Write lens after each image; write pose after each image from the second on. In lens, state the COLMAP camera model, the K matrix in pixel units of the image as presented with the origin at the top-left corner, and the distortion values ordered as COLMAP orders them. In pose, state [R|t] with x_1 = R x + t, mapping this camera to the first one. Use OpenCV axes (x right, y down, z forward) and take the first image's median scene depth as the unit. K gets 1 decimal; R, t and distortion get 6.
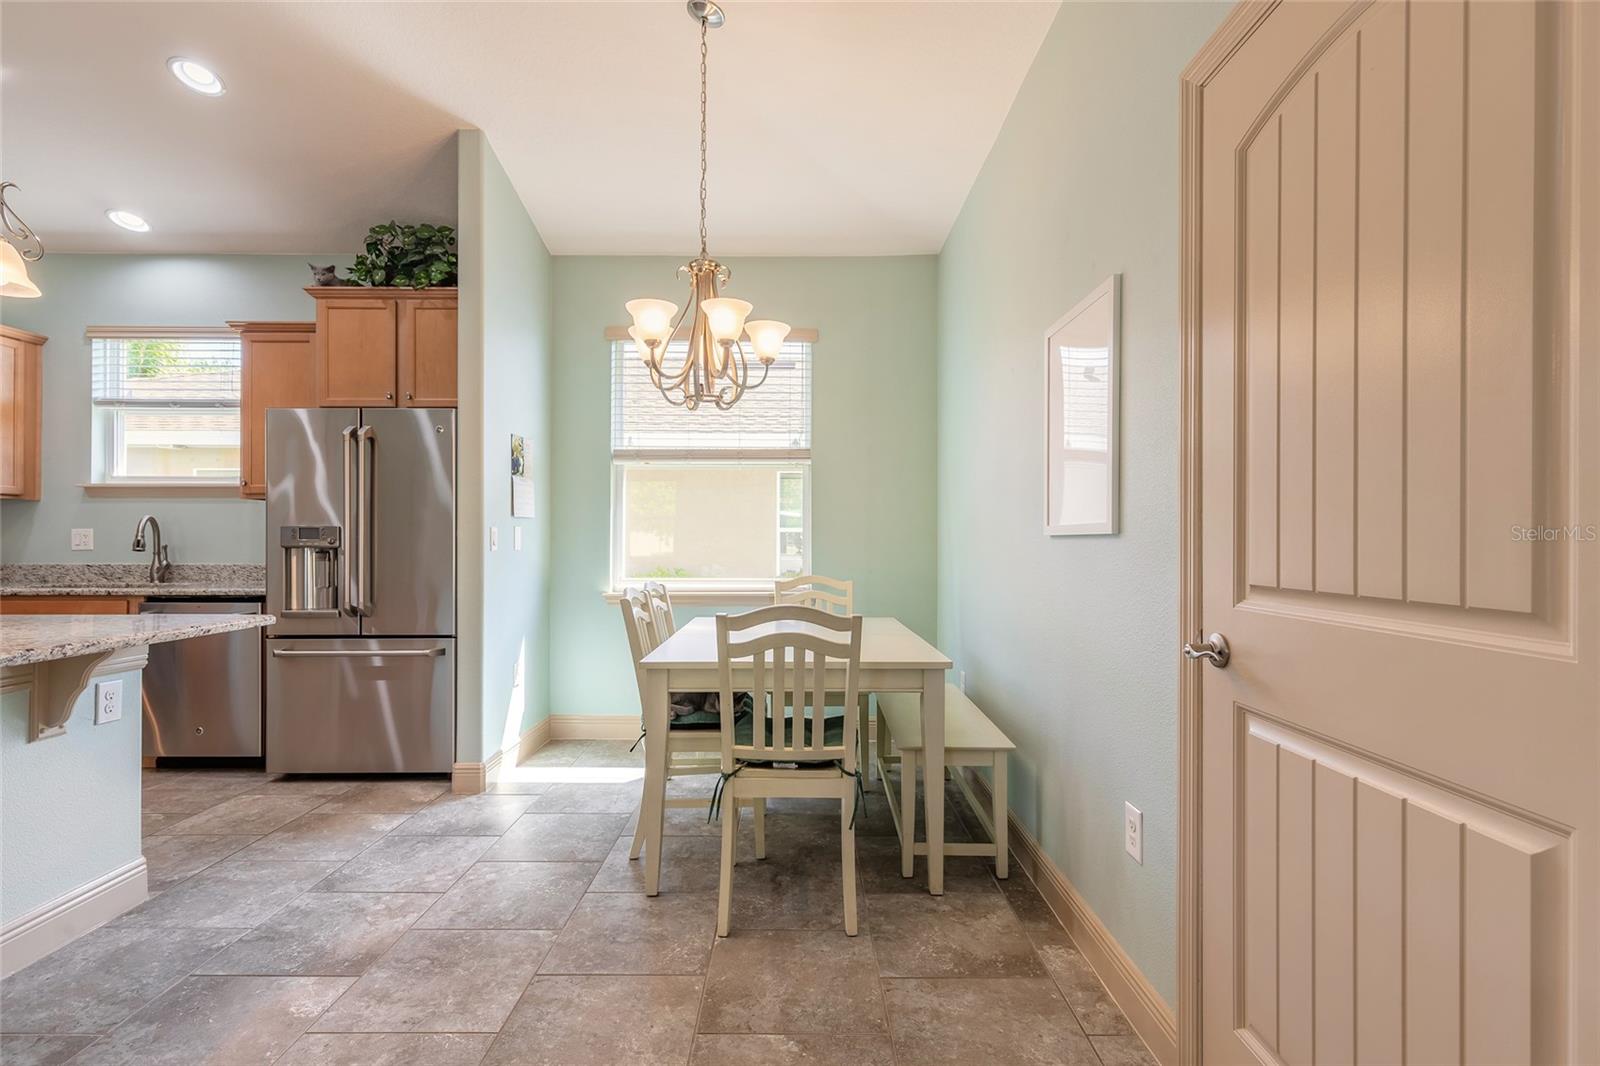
lens RADIAL K [[725.9, 0, 798.6], [0, 725.9, 541.0], [0, 0, 1]] dist [0.003643, -0.001031]
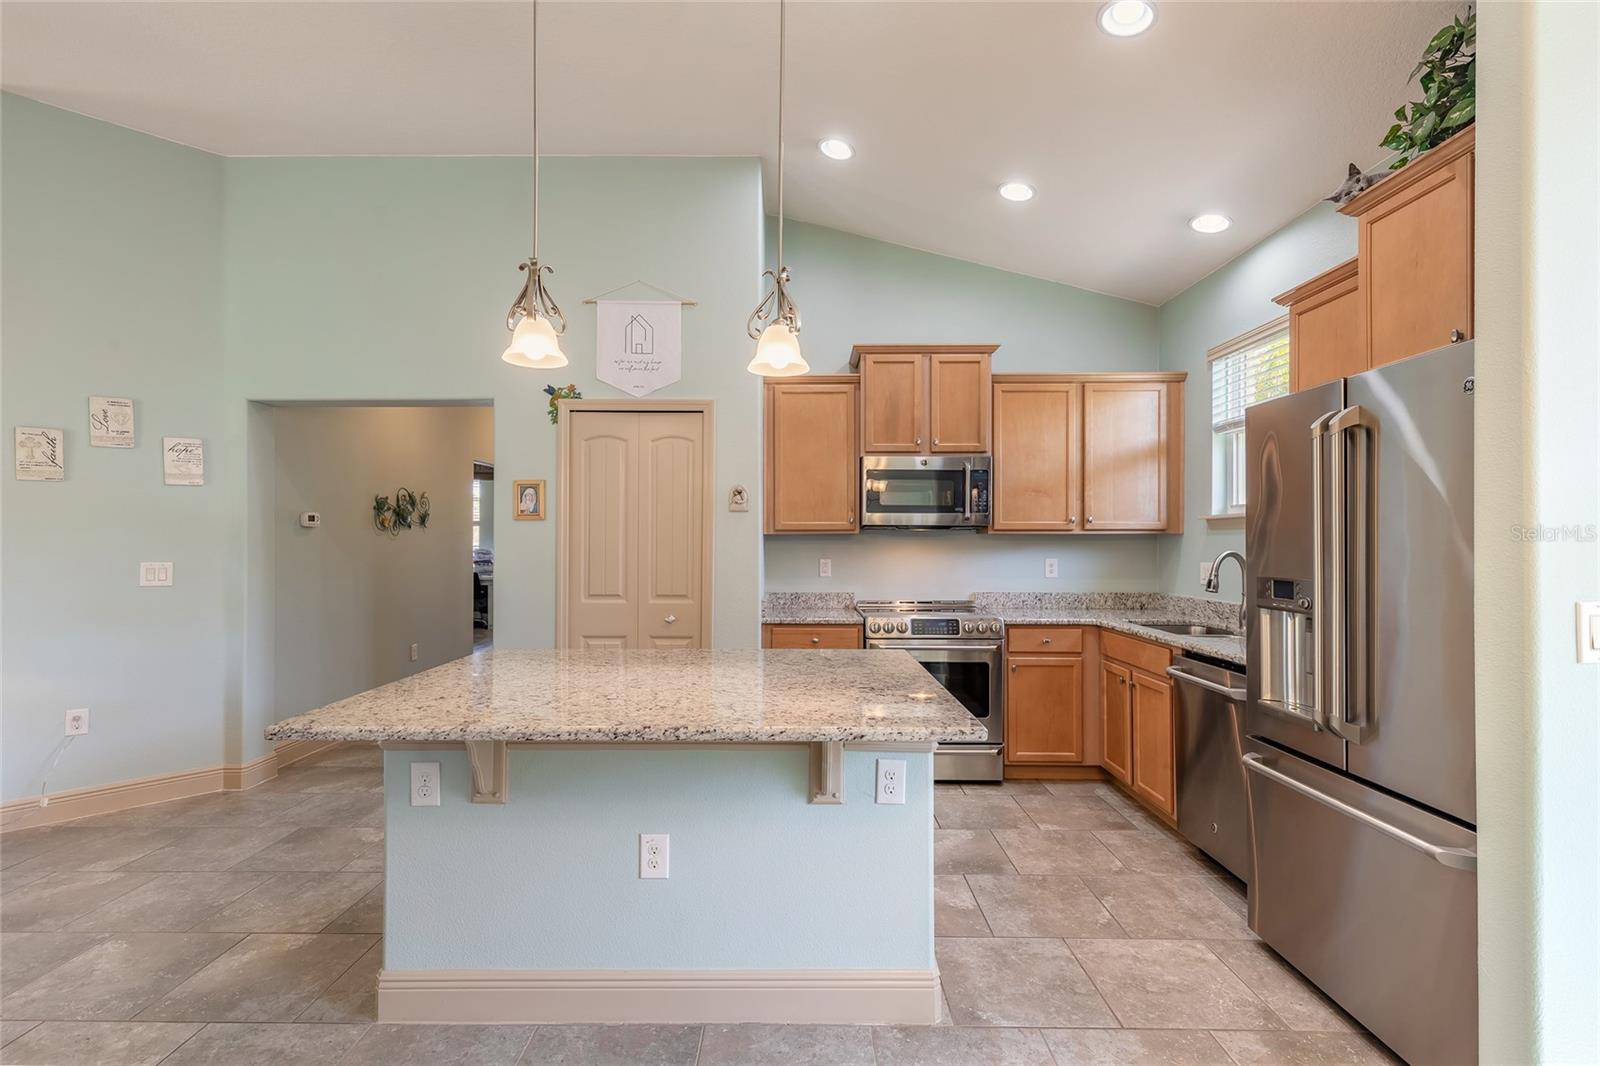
lens RADIAL K [[725.9, 0, 792.8], [0, 725.9, 536.0], [0, 0, 1]] dist [0.003643, -0.001031]
pose [[-0.016962, -0.010037, -0.999806, -0.018259], [-0.000837, 0.999949, -0.010024, -0.051357], [0.999856, 0.000667, -0.016969, 0.577644]]
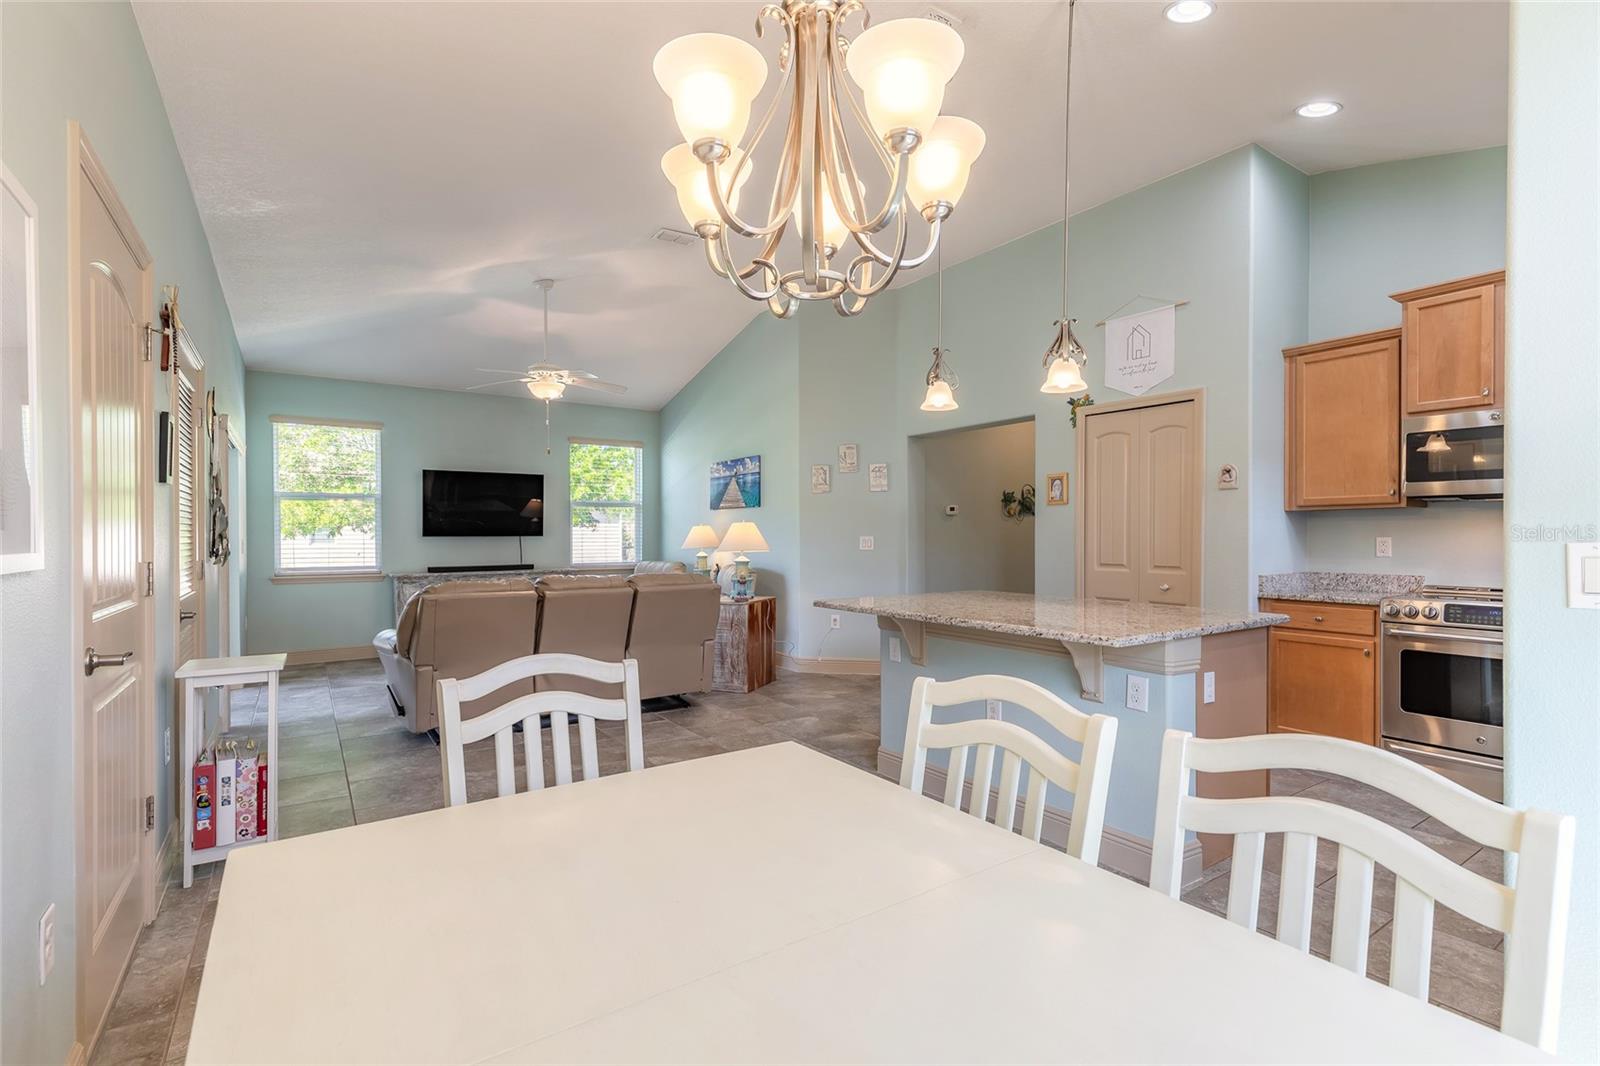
lens RADIAL K [[725.9, 0, 797.2], [0, 725.9, 541.5], [0, 0, 1]] dist [0.003643, -0.001031]
pose [[-0.832229, 0.003985, -0.554417, 0.109719], [-0.000263, 0.999971, 0.007582, -0.023446], [0.554431, 0.006456, -0.832204, 1.082966]]
